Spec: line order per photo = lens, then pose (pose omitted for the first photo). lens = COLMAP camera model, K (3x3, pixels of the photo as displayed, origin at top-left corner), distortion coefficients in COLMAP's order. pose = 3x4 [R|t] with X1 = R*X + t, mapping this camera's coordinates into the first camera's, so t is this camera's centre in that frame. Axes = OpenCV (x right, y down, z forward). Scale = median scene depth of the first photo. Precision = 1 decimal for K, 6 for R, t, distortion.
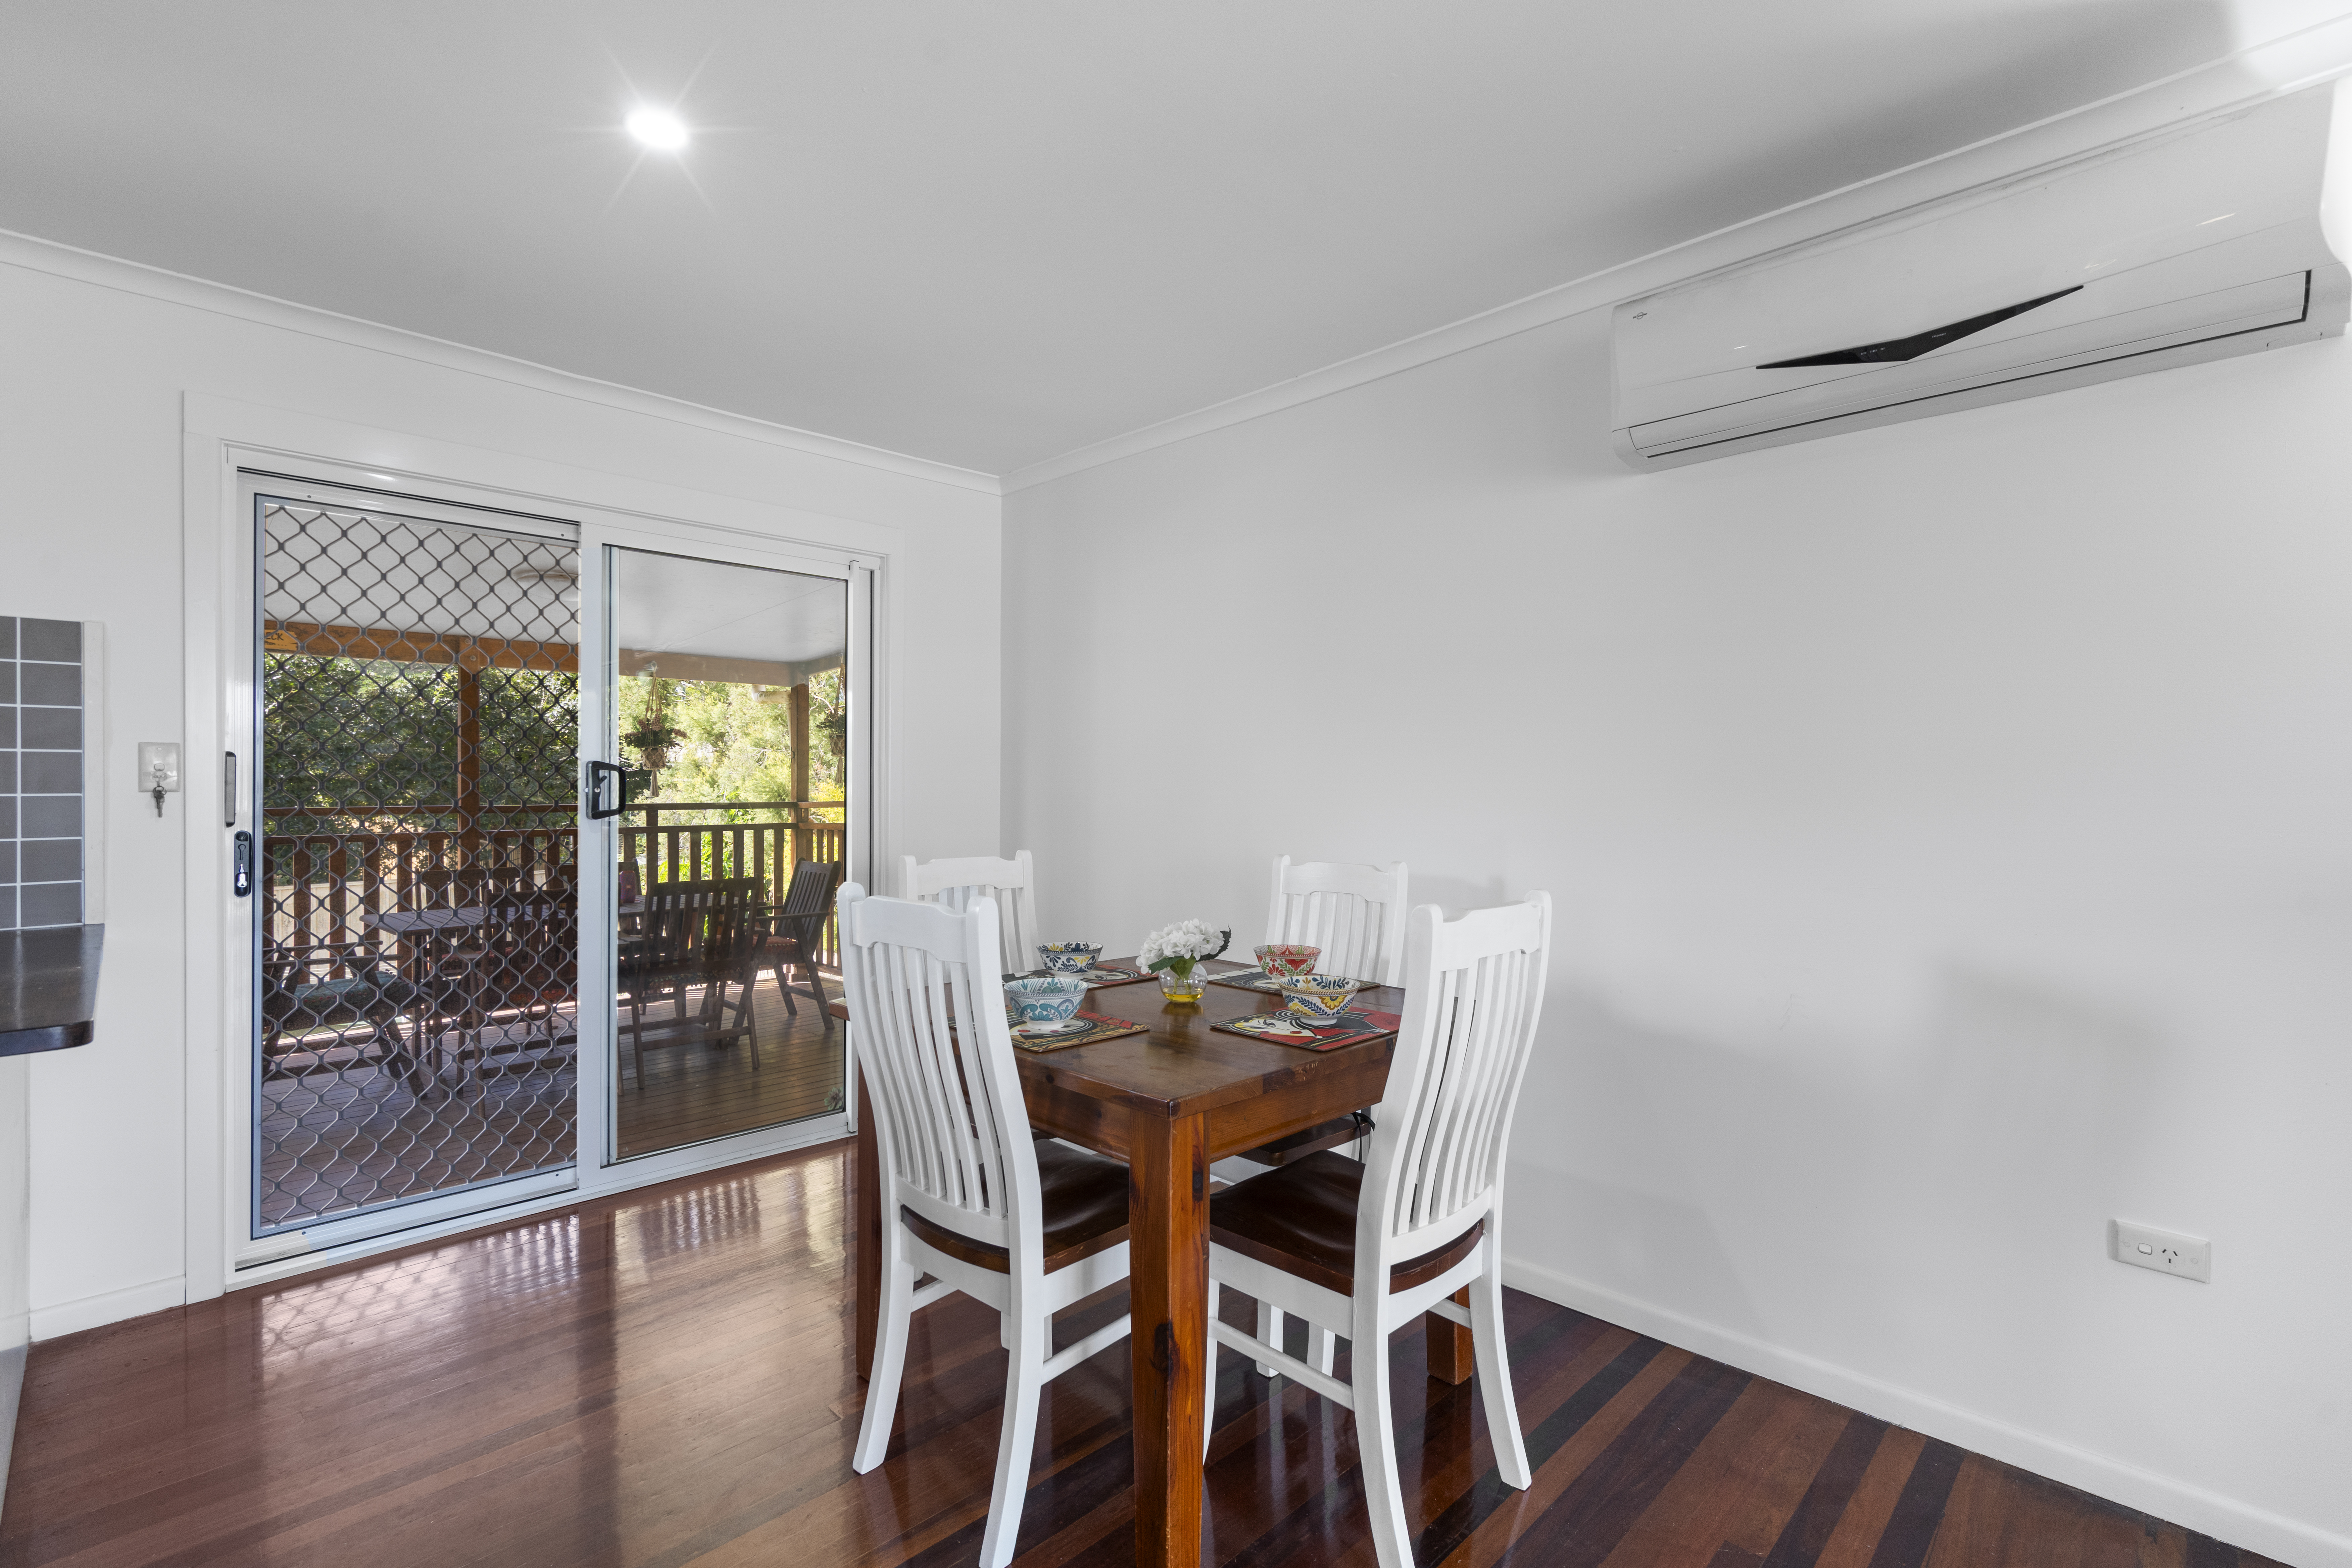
lens RADIAL K [[1067.0, 0, 1175.3], [0, 1067.0, 779.1], [0, 0, 1]] dist [-0.000456, -0.000125]
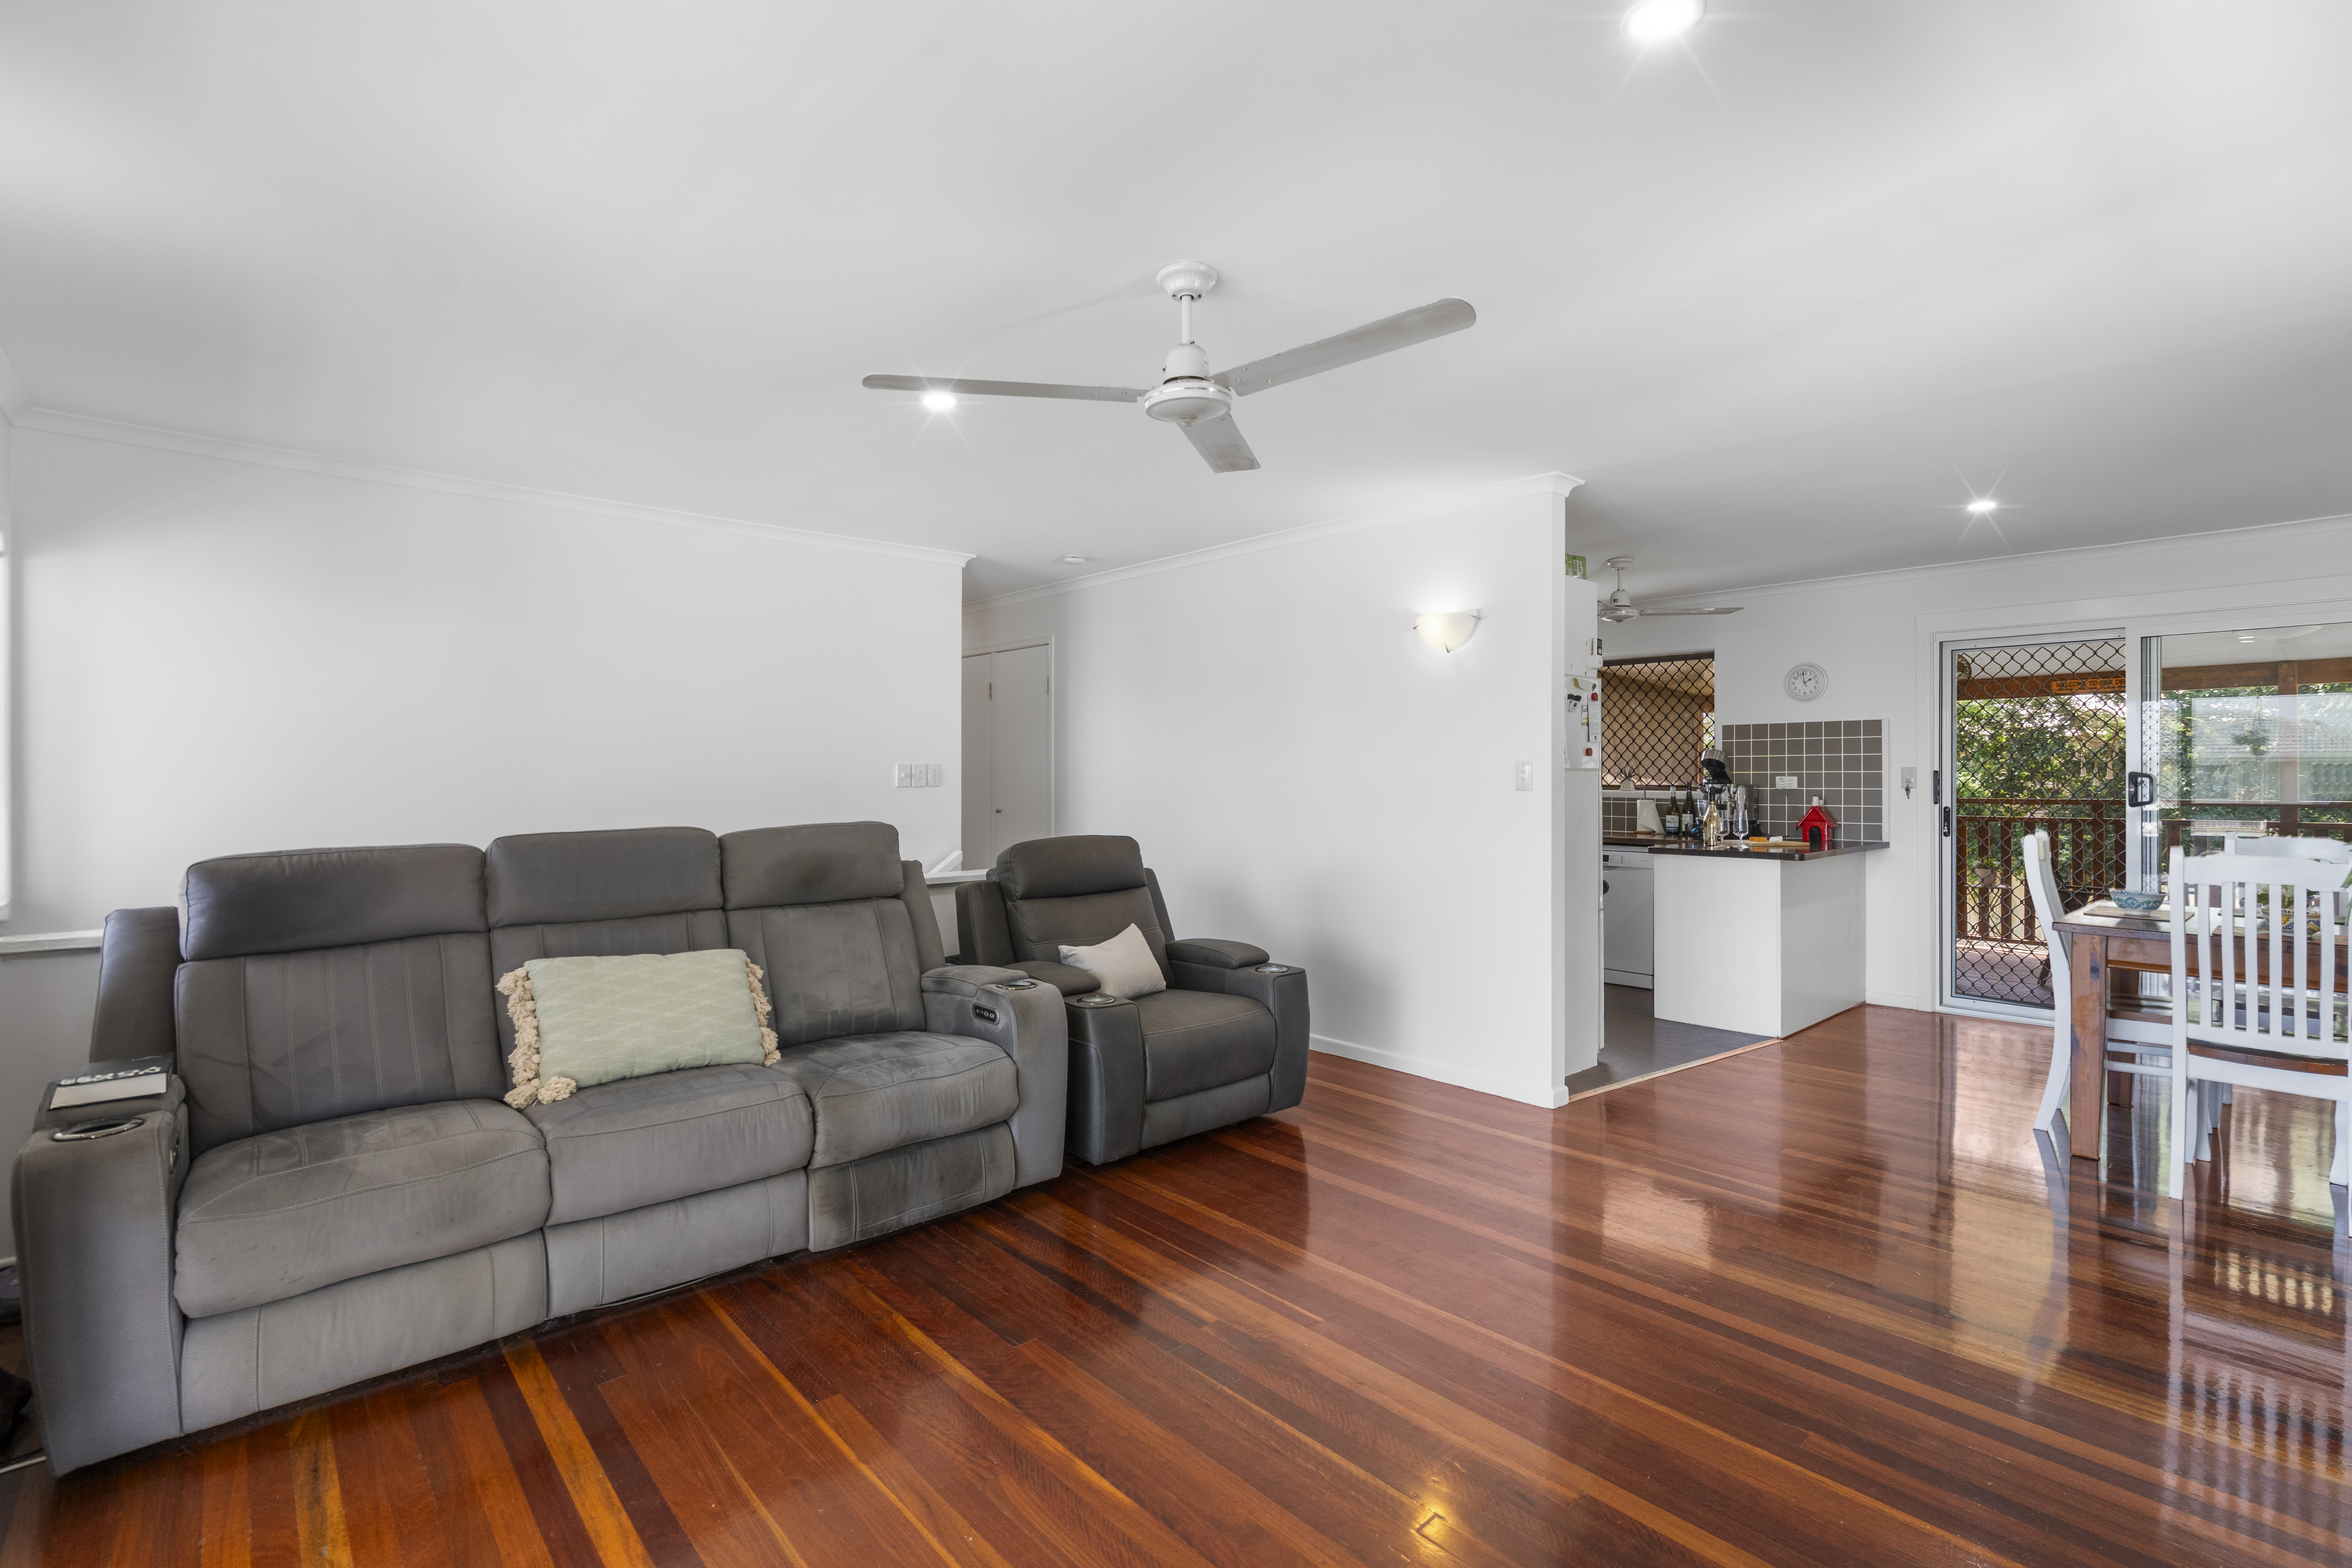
lens RADIAL K [[1067.0, 0, 1183.5], [0, 1067.0, 785.3], [0, 0, 1]] dist [-0.000456, -0.000125]
pose [[-0.061975, 0.002984, -0.998073, 1.565098], [-0.001021, 0.999995, 0.003053, 0.000089], [0.998077, 0.001208, -0.061971, -0.476337]]
